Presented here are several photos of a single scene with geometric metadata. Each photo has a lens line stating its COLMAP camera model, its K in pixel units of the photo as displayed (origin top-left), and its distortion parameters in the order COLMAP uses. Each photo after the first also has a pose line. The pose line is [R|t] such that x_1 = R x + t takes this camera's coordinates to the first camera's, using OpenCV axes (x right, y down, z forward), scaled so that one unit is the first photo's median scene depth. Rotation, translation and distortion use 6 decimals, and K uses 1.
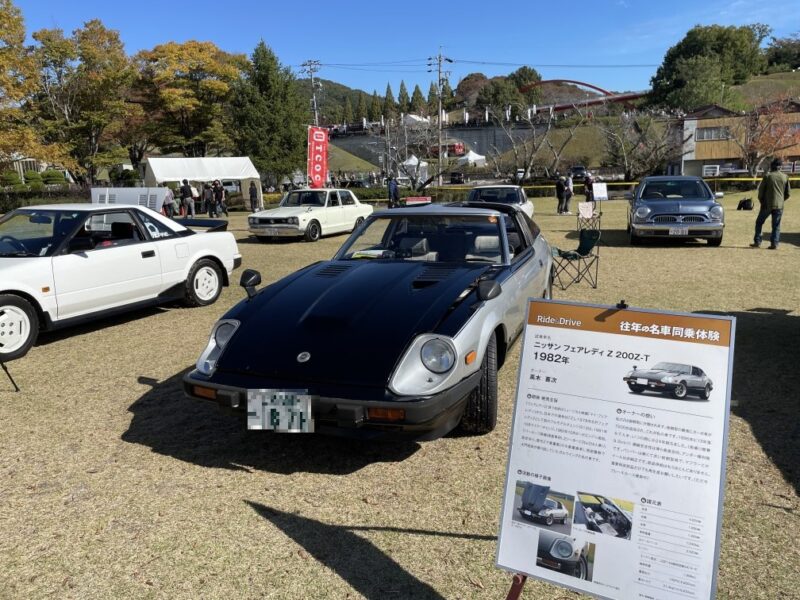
lens RADIAL K [[611.9, 0, 404.6], [0, 611.9, 298.4], [0, 0, 1]] dist [0.080240, -0.103400]
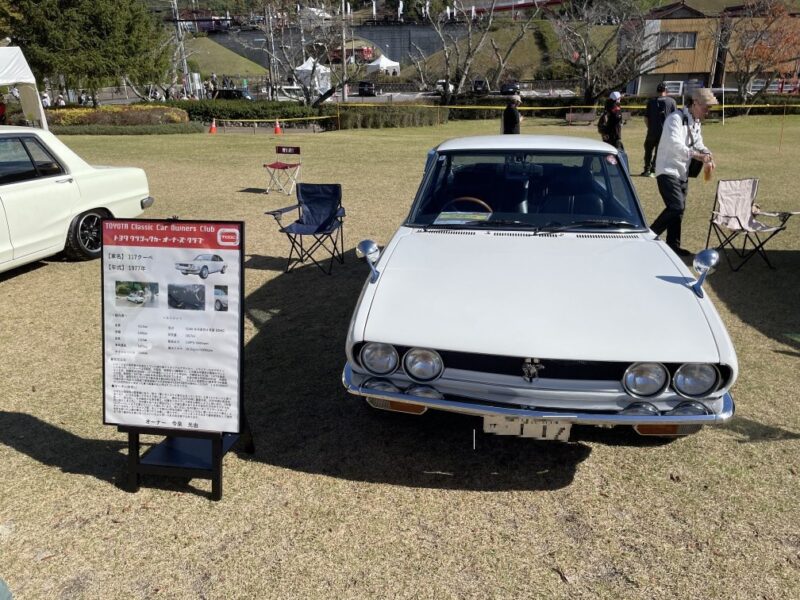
lens RADIAL K [[611.9, 0, 407.2], [0, 611.9, 305.8], [0, 0, 1]] dist [0.080240, -0.103400]
pose [[0.989038, -0.027083, 0.145155, 0.016099], [0.005611, 0.989219, 0.146337, -0.041479], [-0.147553, -0.143918, 0.978527, 0.200343]]
